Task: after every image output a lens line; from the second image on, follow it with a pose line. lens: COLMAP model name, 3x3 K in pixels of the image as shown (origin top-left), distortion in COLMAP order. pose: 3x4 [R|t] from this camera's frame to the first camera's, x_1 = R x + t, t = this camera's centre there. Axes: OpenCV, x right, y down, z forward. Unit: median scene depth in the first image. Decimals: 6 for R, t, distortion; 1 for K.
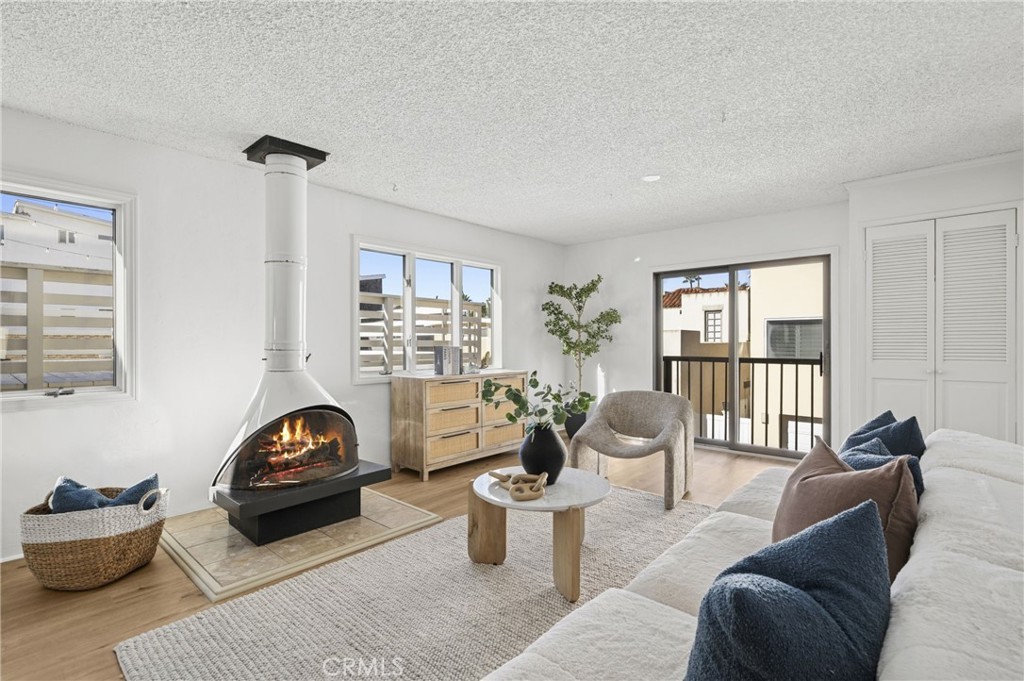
lens RADIAL K [[469.4, 0, 531.2], [0, 469.4, 344.8], [0, 0, 1]] dist [0.001985, 0.000364]
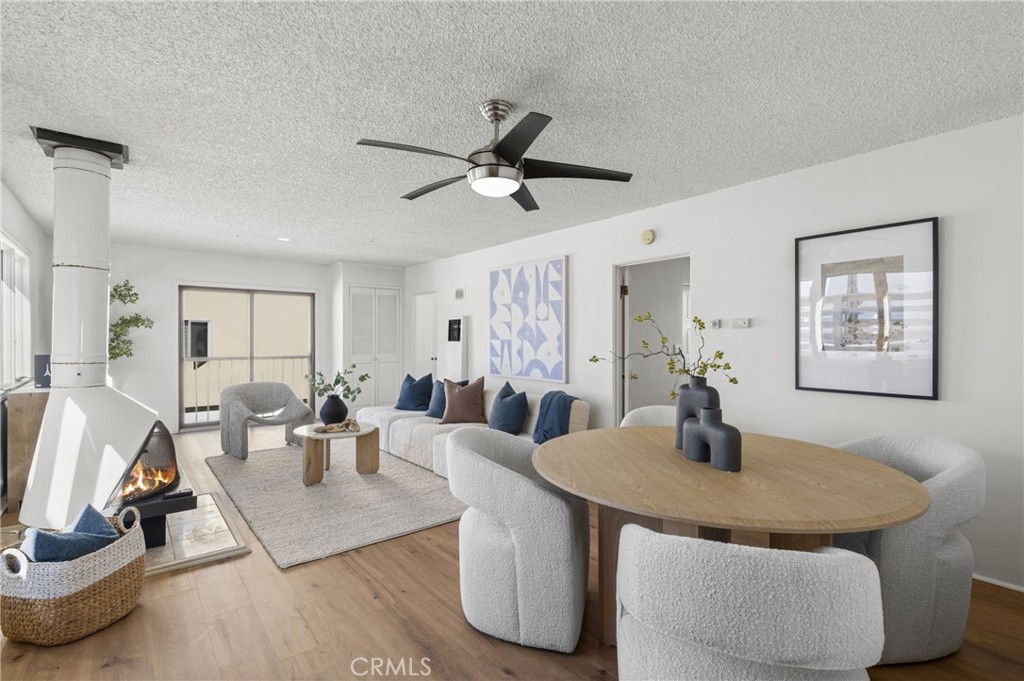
lens RADIAL K [[482.0, 0, 509.4], [0, 482.0, 336.5], [0, 0, 1]] dist [-0.000109, -0.000005]
pose [[0.178125, 0.002987, 0.984003, -1.137291], [0.001174, 0.999994, -0.003248, -0.035902], [-0.984007, 0.001734, 0.178121, 0.004624]]
